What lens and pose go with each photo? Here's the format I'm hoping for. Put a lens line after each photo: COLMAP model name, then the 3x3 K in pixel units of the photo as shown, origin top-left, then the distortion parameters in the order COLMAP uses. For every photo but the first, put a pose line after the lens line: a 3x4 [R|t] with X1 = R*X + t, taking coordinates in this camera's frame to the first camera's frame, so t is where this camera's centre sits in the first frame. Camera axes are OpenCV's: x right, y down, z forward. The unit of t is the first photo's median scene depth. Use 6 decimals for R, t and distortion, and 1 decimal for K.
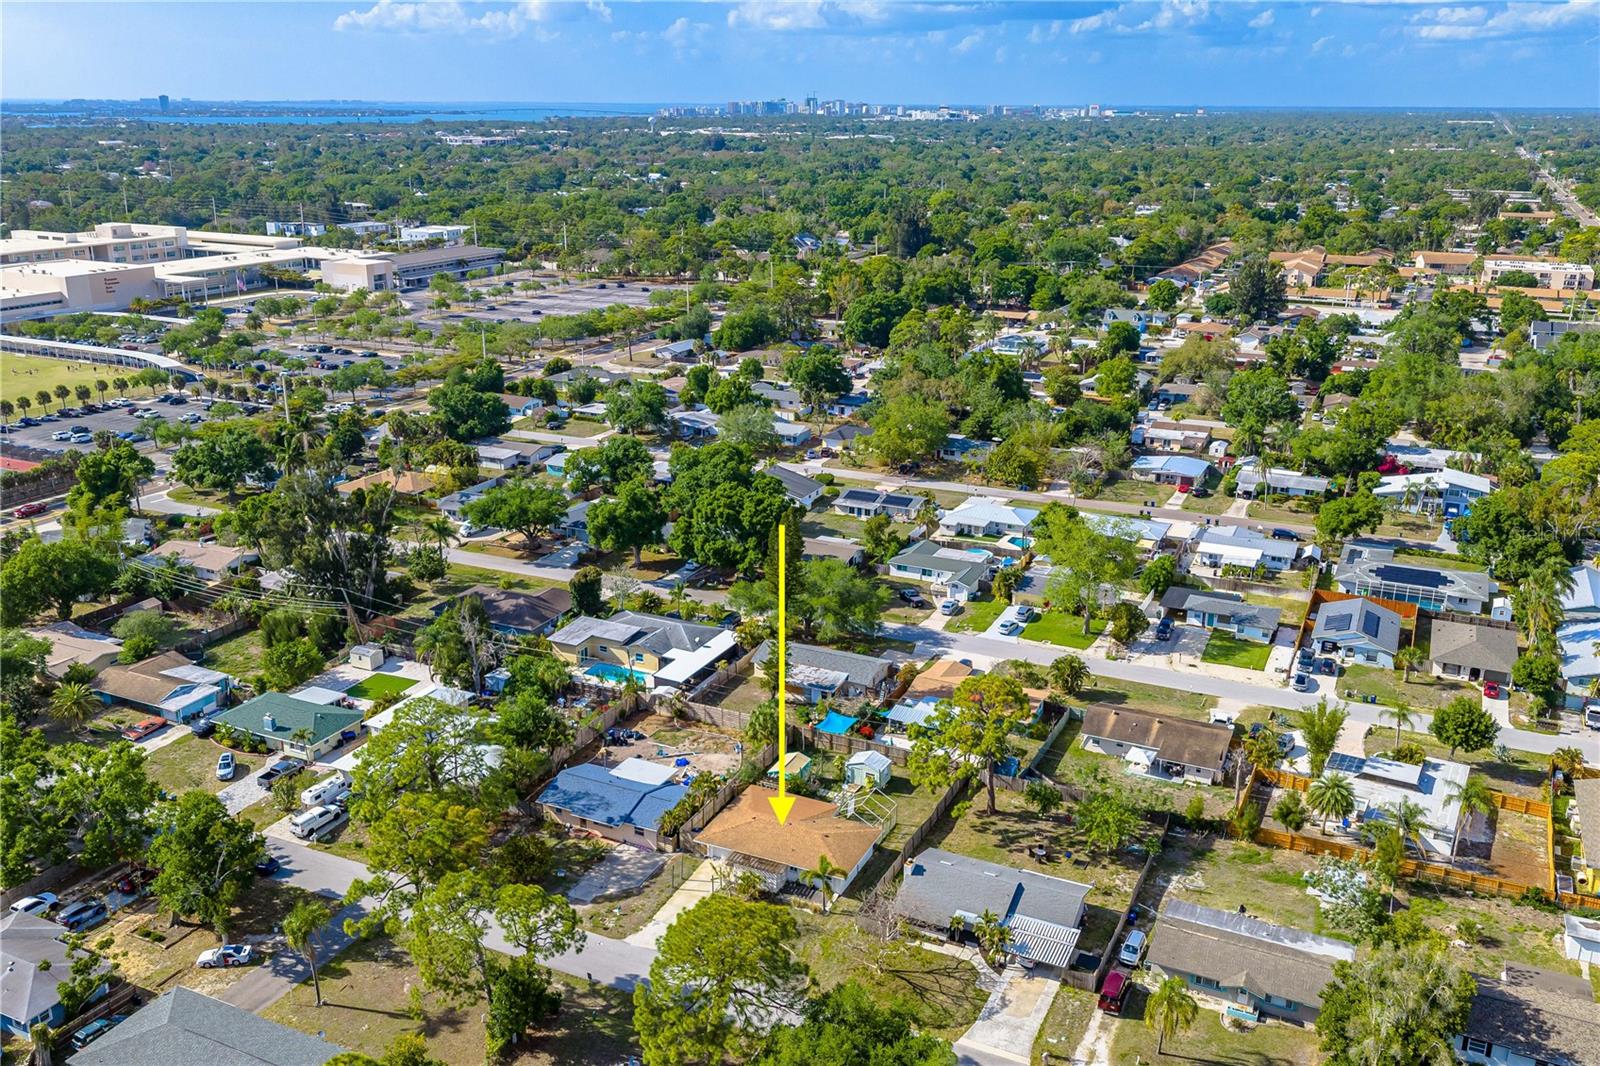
lens RADIAL K [[1314.5, 0, 803.9], [0, 1314.5, 556.6], [0, 0, 1]] dist [0.038619, -0.051428]
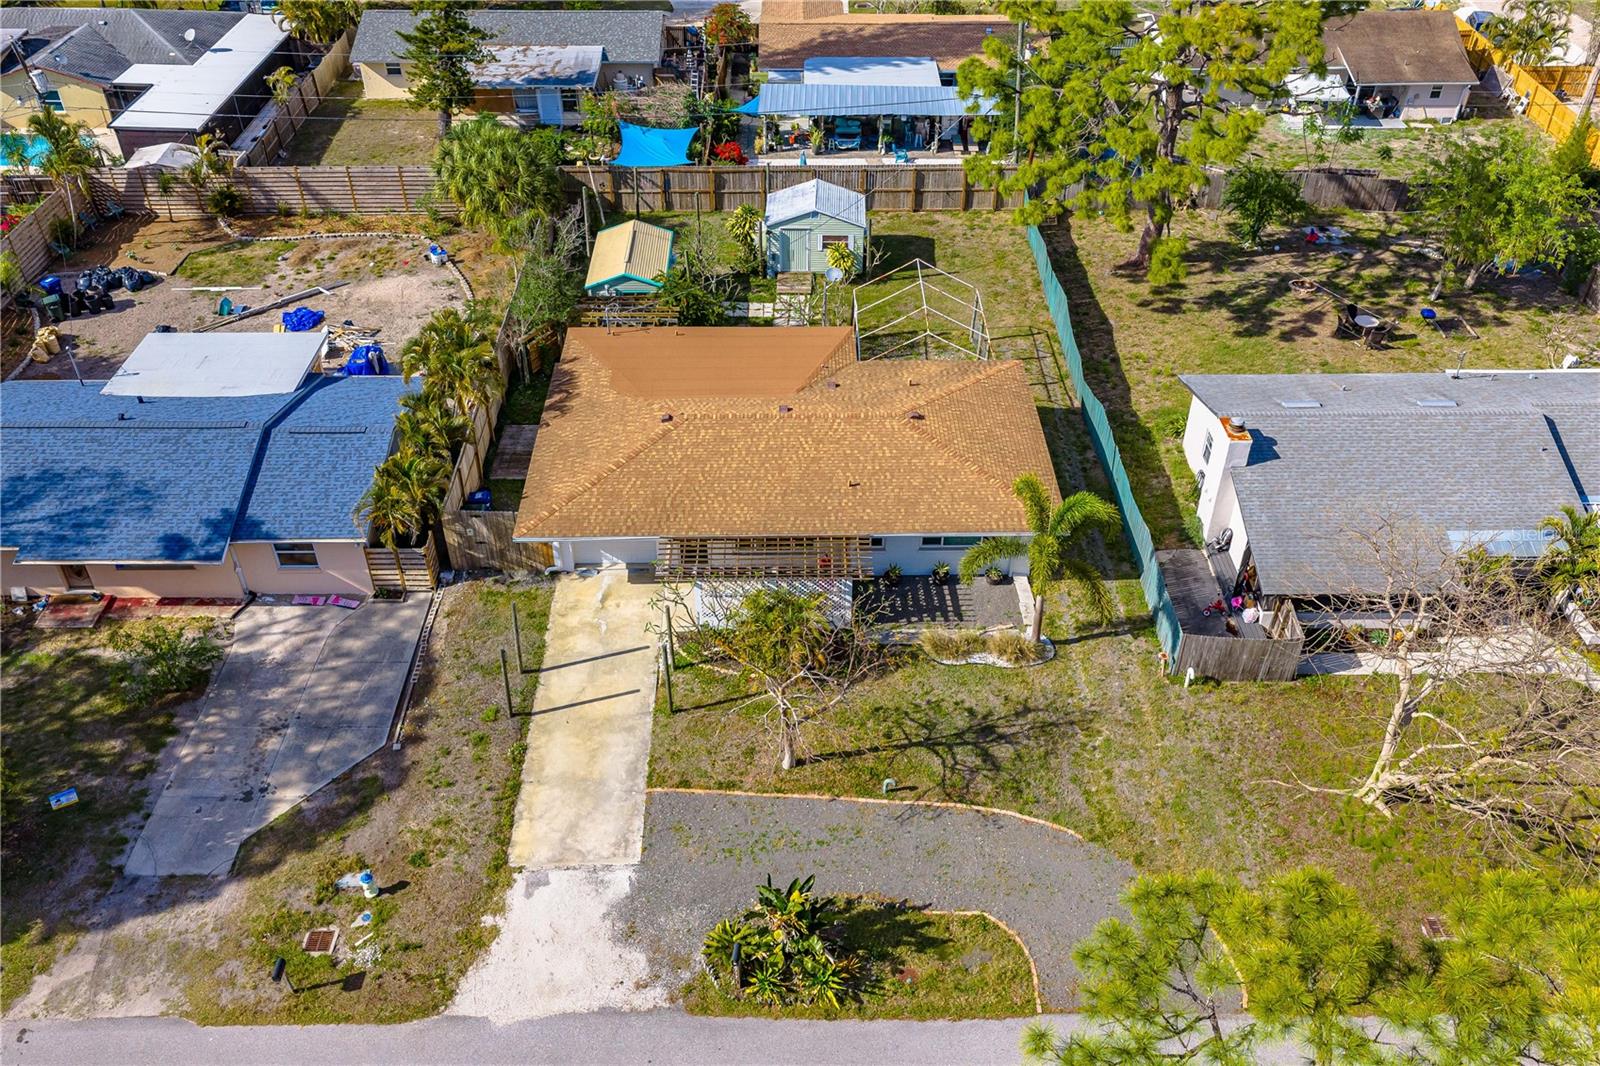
lens RADIAL K [[1322.2, 0, 800.8], [0, 1322.2, 523.5], [0, 0, 1]] dist [0.032283, -0.032947]
pose [[0.899837, -0.270518, 0.342218, -0.083990], [0.144378, 0.924971, 0.351545, 0.077333], [-0.411641, -0.266924, 0.871380, 0.473445]]
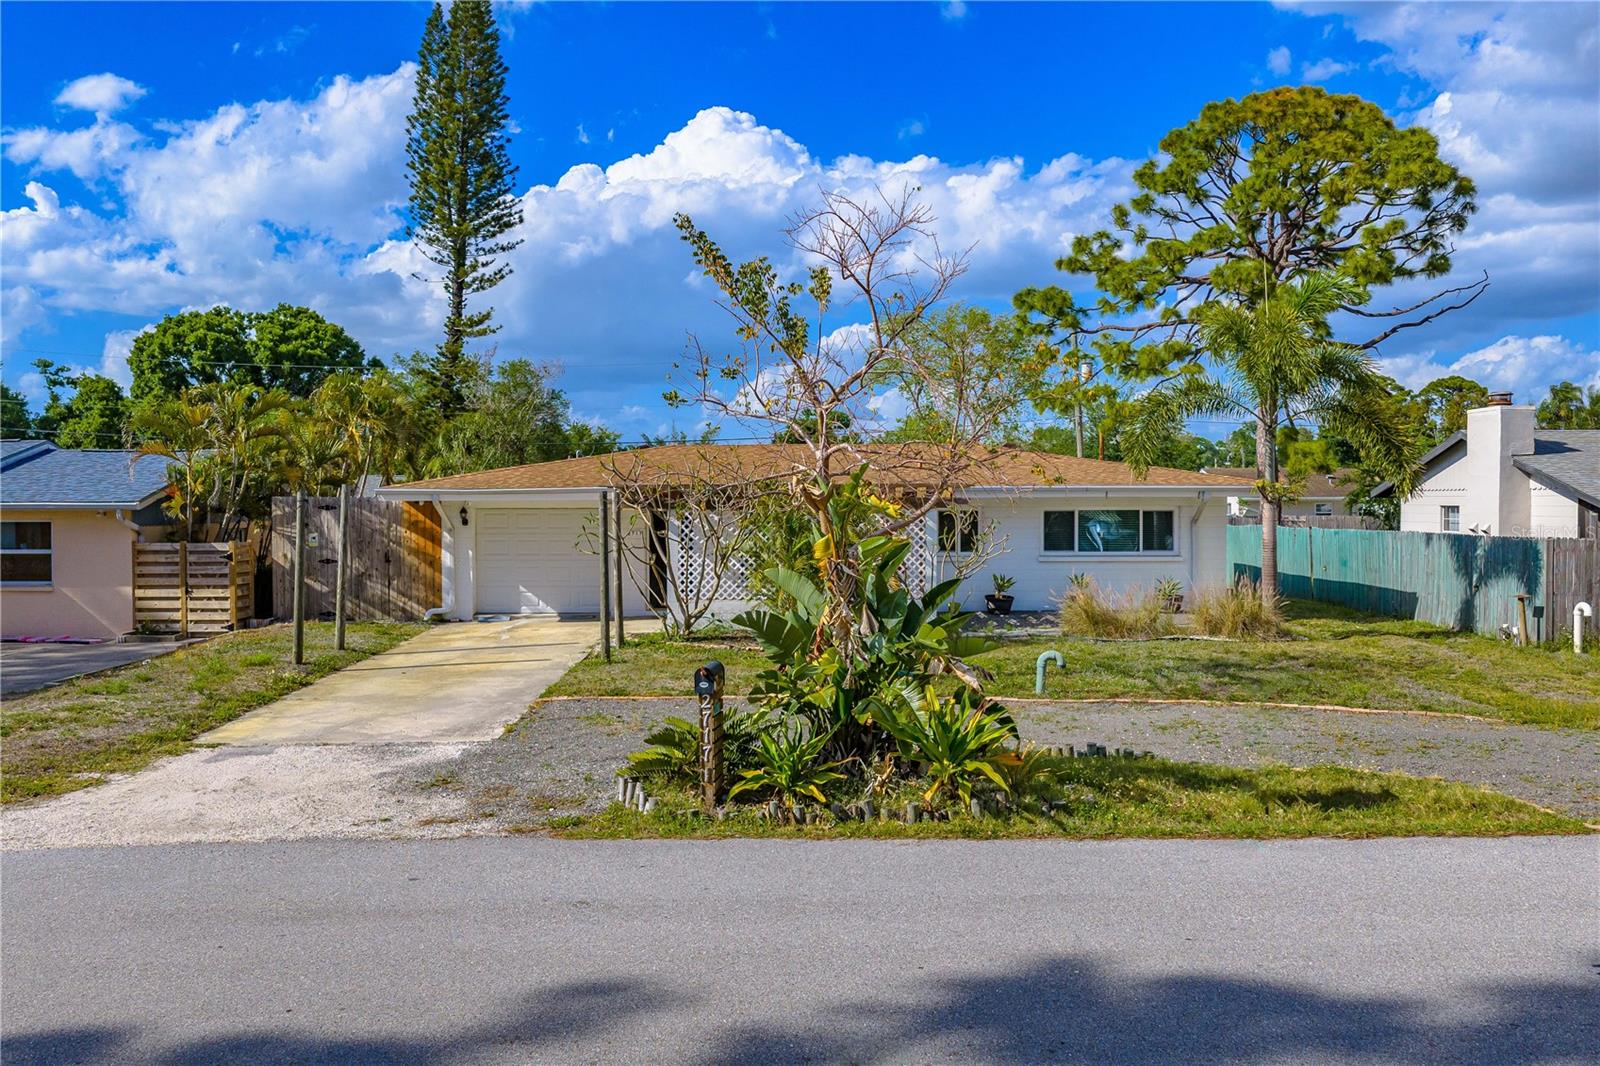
lens RADIAL K [[1322.2, 0, 800.8], [0, 1322.2, 523.5], [0, 0, 1]] dist [0.032283, -0.032947]
pose [[0.904237, -0.012434, 0.426850, -0.072245], [0.140586, 0.952522, -0.270070, 0.183766], [-0.403226, 0.304217, 0.863053, 0.543659]]
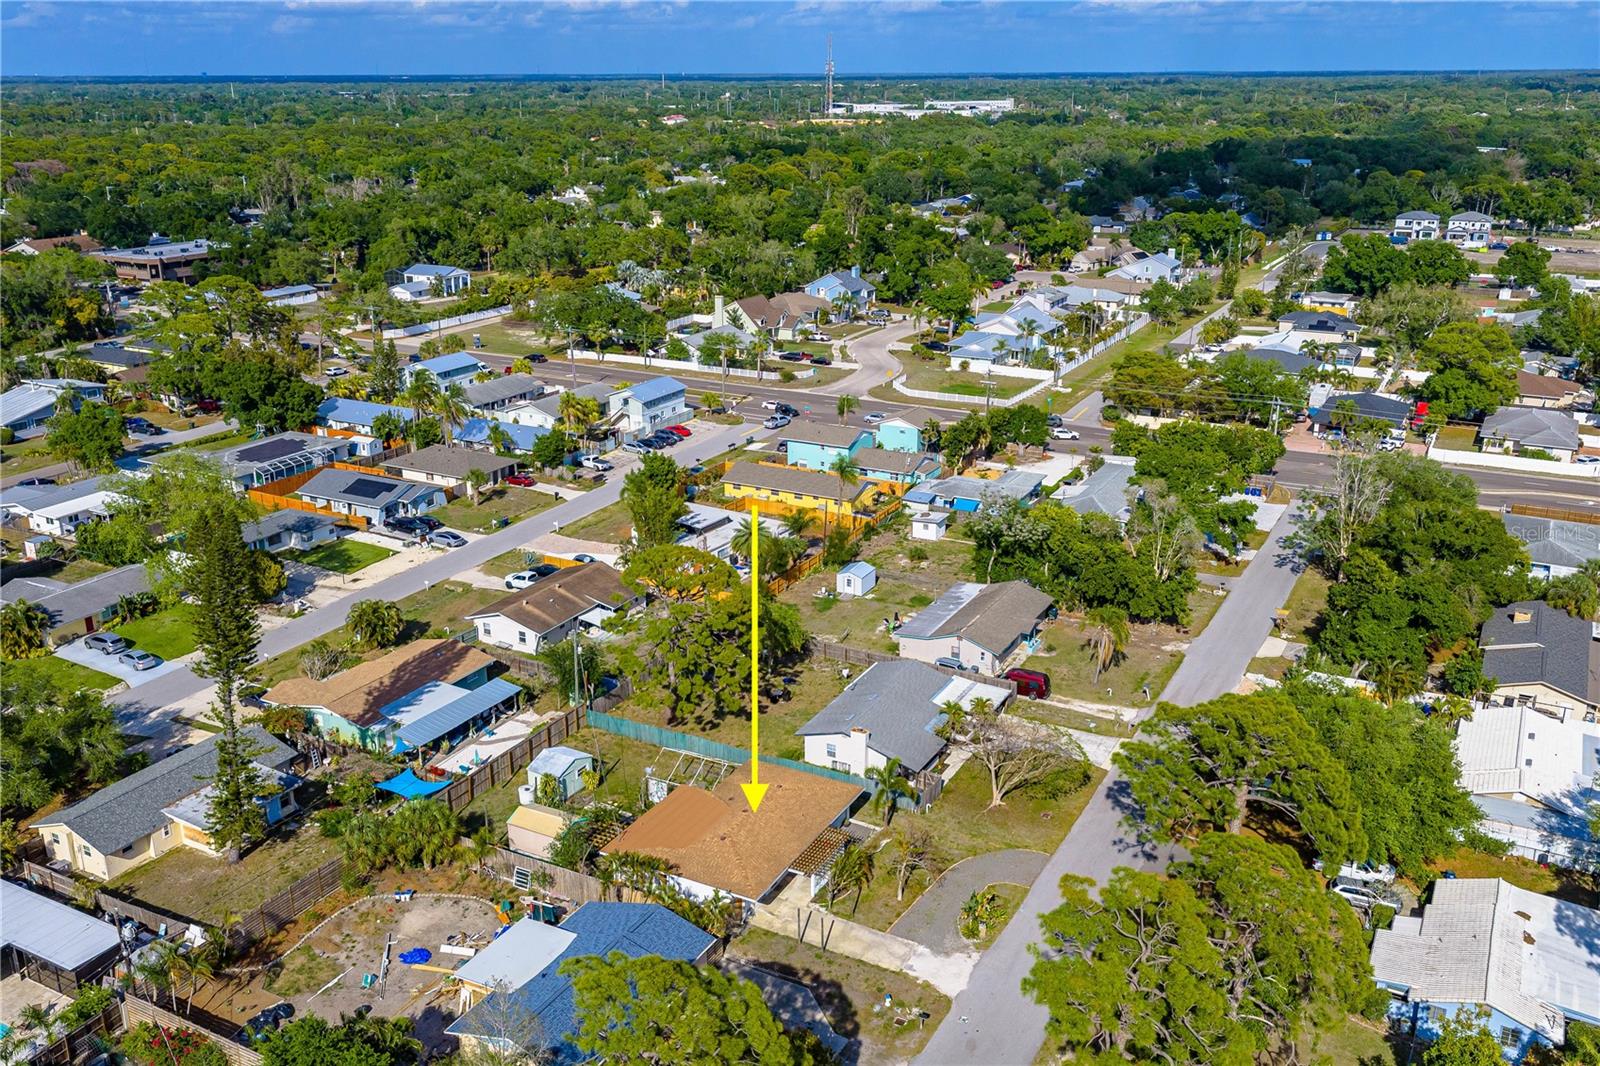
lens RADIAL K [[1359.3, 0, 773.7], [0, 1359.3, 534.2], [0, 0, 1]] dist [0.034718, -0.055726]
pose [[0.059477, -0.324171, 0.944127, -0.440835], [0.327151, 0.899896, 0.288375, -0.093949], [-0.943099, 0.291720, 0.159576, 0.549820]]
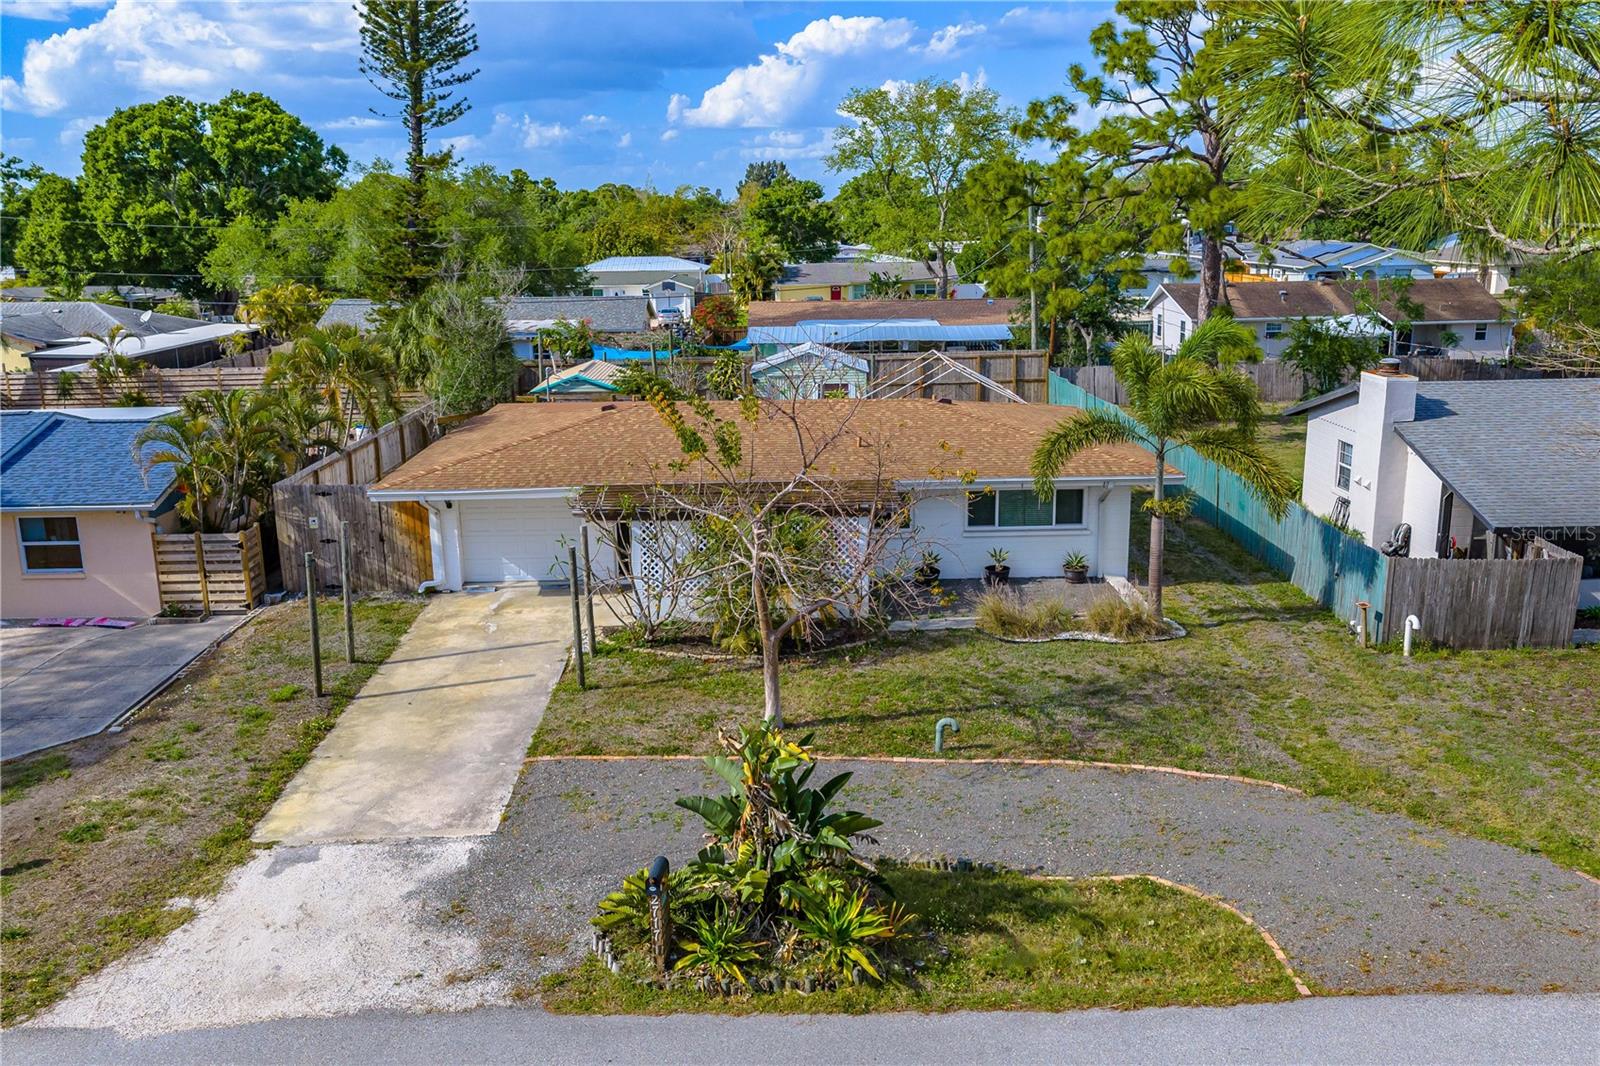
lens RADIAL K [[1322.2, 0, 800.8], [0, 1322.2, 523.5], [0, 0, 1]] dist [0.032283, -0.032947]
pose [[0.897170, -0.116786, 0.425966, -0.073899], [0.157909, 0.985480, -0.062399, 0.161182], [-0.412494, 0.123247, 0.902585, 0.523418]]
